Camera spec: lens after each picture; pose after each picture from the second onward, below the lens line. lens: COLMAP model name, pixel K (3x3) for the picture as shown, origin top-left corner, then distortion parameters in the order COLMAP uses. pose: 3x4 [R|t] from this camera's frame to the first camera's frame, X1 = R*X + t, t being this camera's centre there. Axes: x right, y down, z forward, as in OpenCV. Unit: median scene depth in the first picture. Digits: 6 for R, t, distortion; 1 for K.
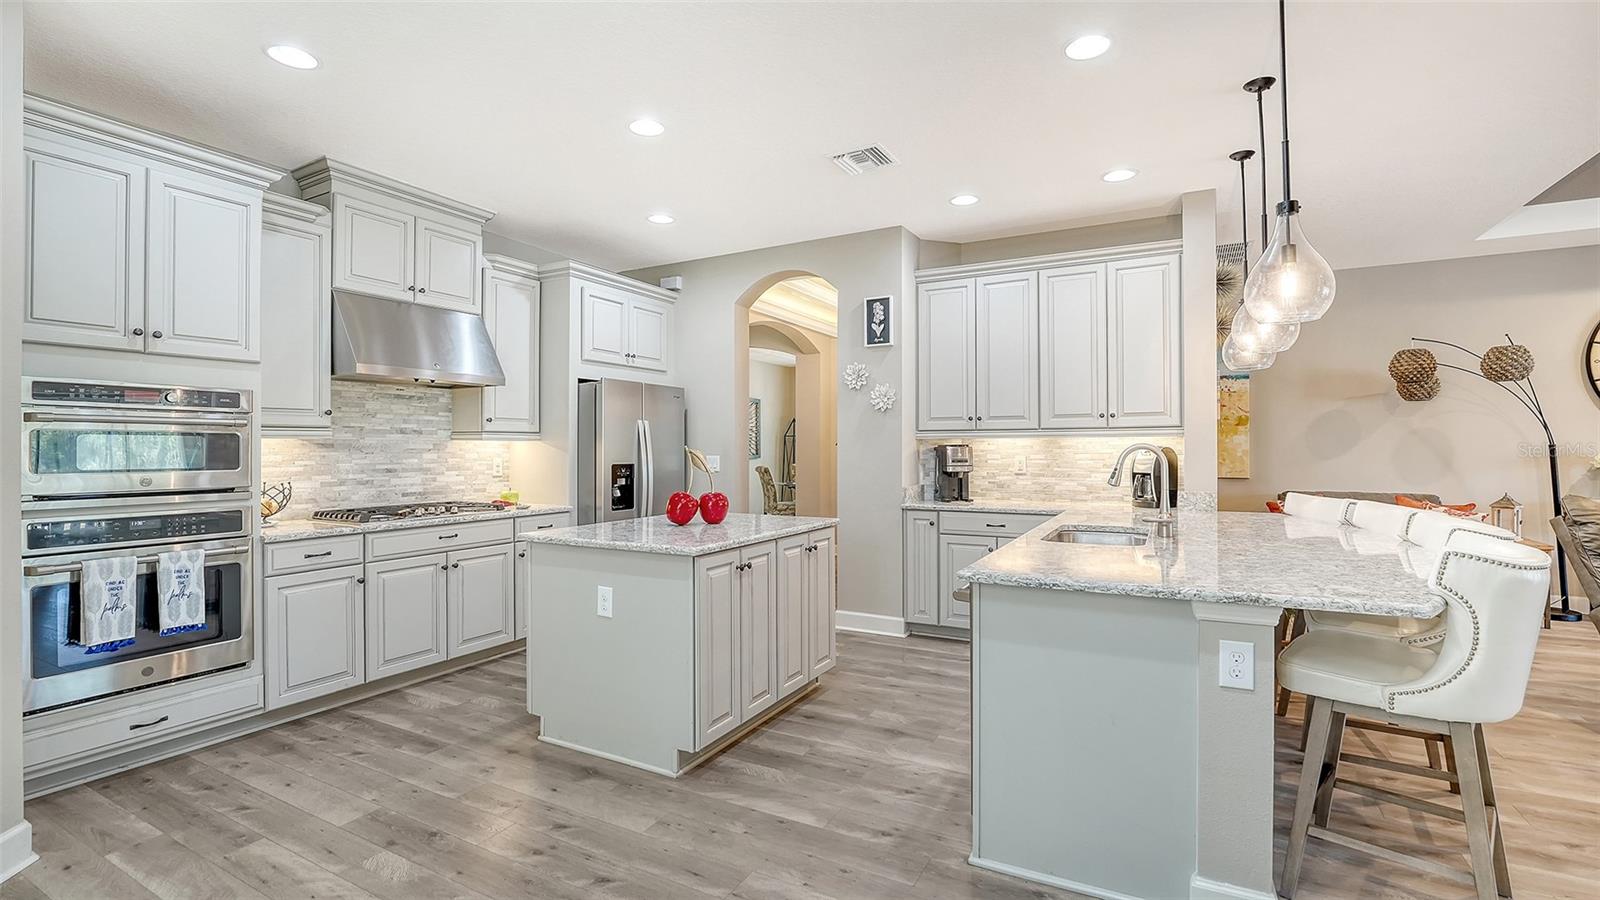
lens RADIAL K [[699.2, 0, 798.8], [0, 699.2, 447.6], [0, 0, 1]] dist [0.002594, 0.000122]
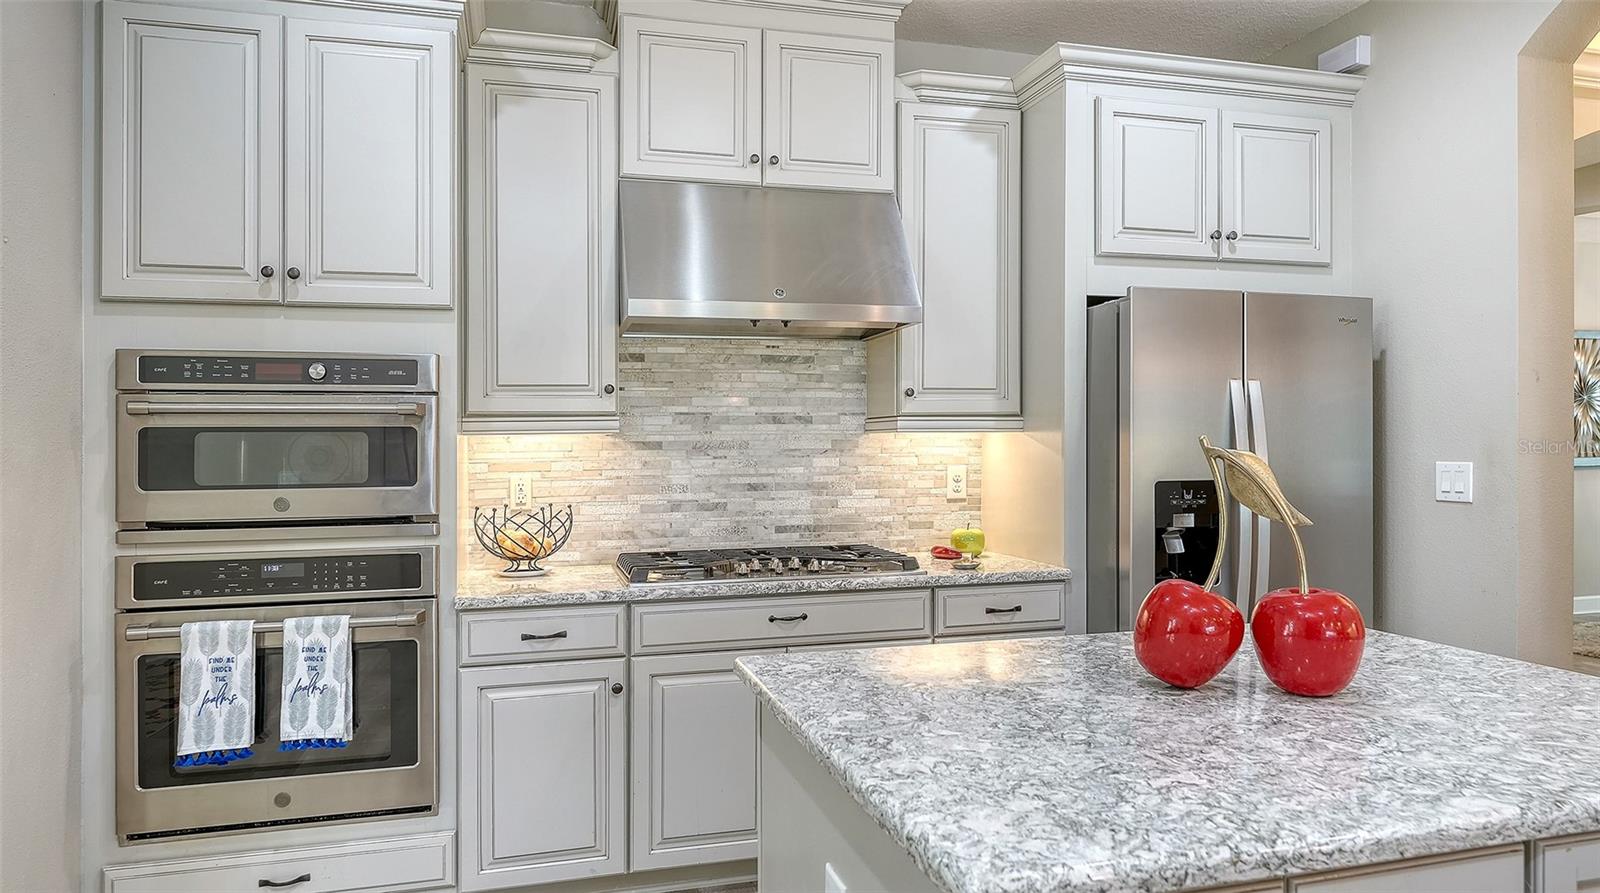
lens RADIAL K [[968.1, 0, 801.3], [0, 968.1, 455.7], [0, 0, 1]] dist [-0.002038, 0.004569]
pose [[0.687288, -0.000452, -0.726385, 0.031646], [0.008940, 0.999929, 0.007837, 0.001236], [0.726330, -0.011880, 0.687244, 0.569124]]
